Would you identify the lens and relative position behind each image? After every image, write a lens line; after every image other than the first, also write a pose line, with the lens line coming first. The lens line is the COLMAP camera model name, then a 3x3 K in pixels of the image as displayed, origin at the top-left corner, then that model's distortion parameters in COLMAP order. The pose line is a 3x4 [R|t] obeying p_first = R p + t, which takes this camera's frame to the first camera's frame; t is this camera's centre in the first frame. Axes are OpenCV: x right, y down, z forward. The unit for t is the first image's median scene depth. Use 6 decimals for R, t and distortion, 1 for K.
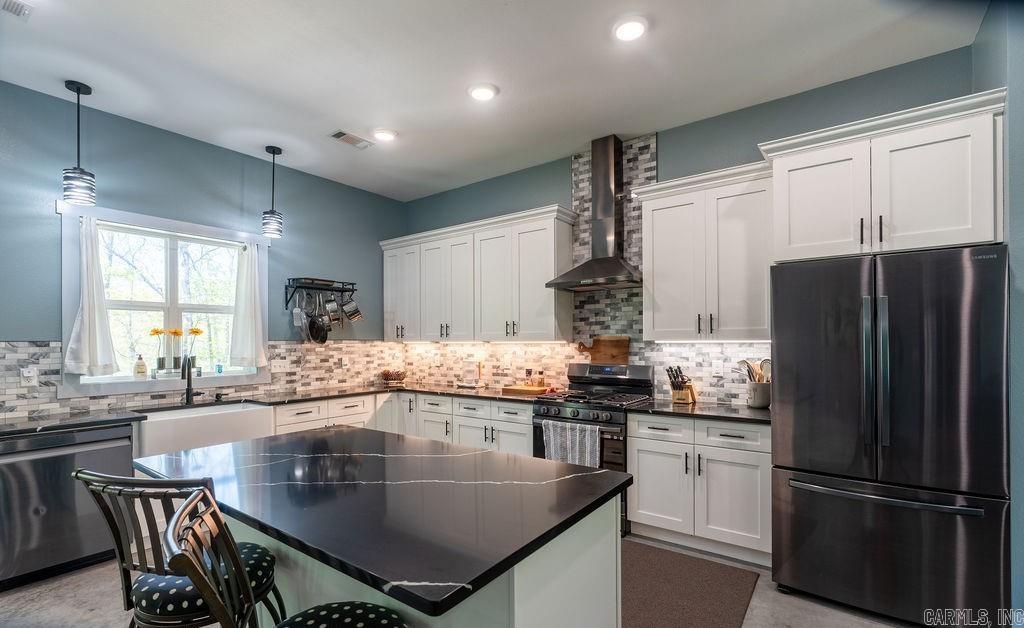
lens RADIAL K [[458.7, 0, 518.8], [0, 458.7, 342.2], [0, 0, 1]] dist [-0.008139, 0.001203]
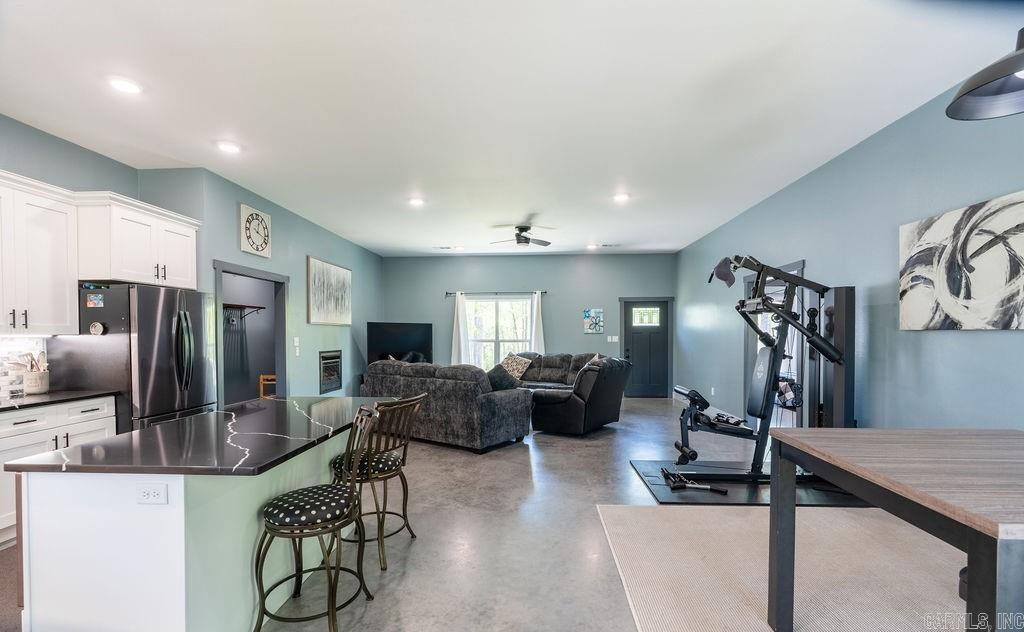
lens RADIAL K [[460.3, 0, 511.8], [0, 460.3, 342.4], [0, 0, 1]] dist [-0.011776, 0.003865]
pose [[-0.554196, -0.007782, 0.832350, -0.843902], [0.008279, 0.999855, 0.014861, 0.005768], [-0.832345, 0.015127, -0.554052, 0.502679]]
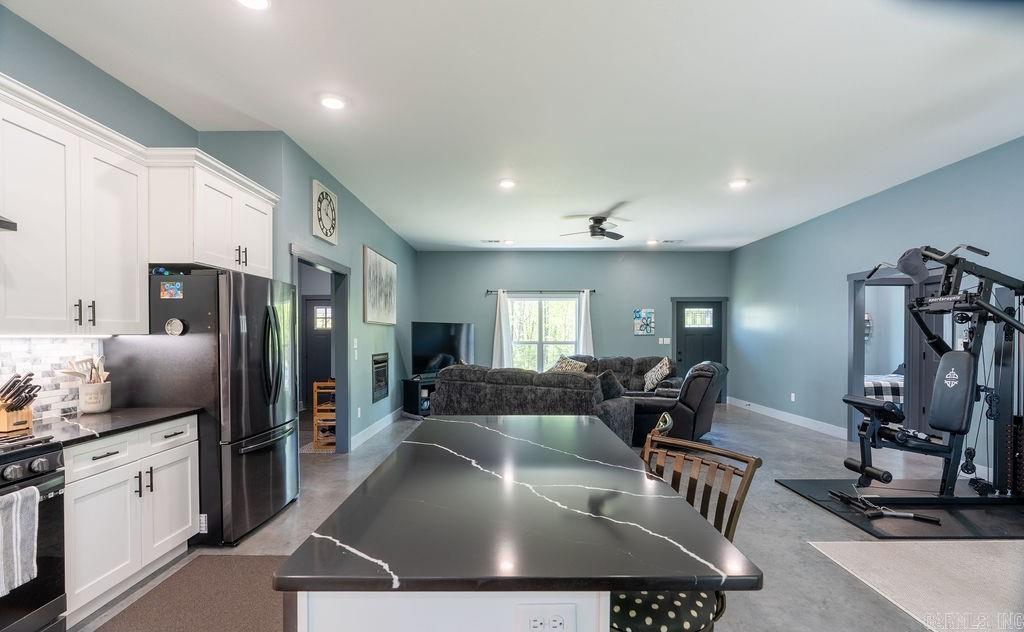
lens RADIAL K [[460.3, 0, 512.3], [0, 460.3, 341.3], [0, 0, 1]] dist [-0.011776, 0.003865]
pose [[-0.601550, -0.004995, 0.798820, -0.496050], [0.005028, 0.999937, 0.010039, 0.002984], [-0.798820, 0.010055, -0.601487, 0.695794]]
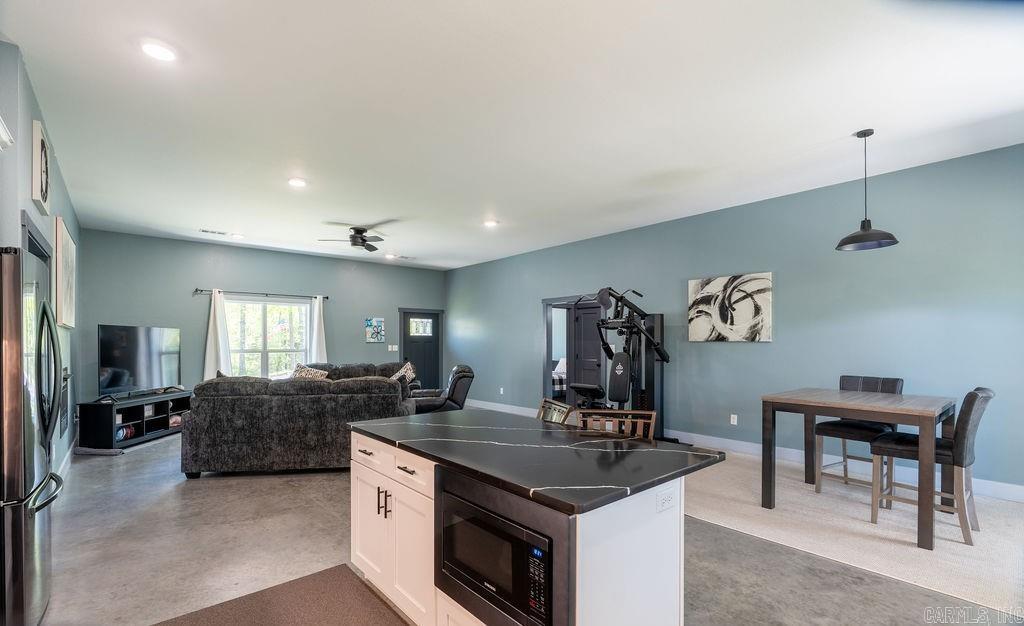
lens RADIAL K [[458.7, 0, 513.3], [0, 458.7, 342.3], [0, 0, 1]] dist [-0.008139, 0.001203]
pose [[-0.977377, 0.005712, 0.211426, -0.277357], [0.005864, 0.999983, 0.000089, 0.001083], [-0.211422, 0.001326, -0.977394, 0.983208]]
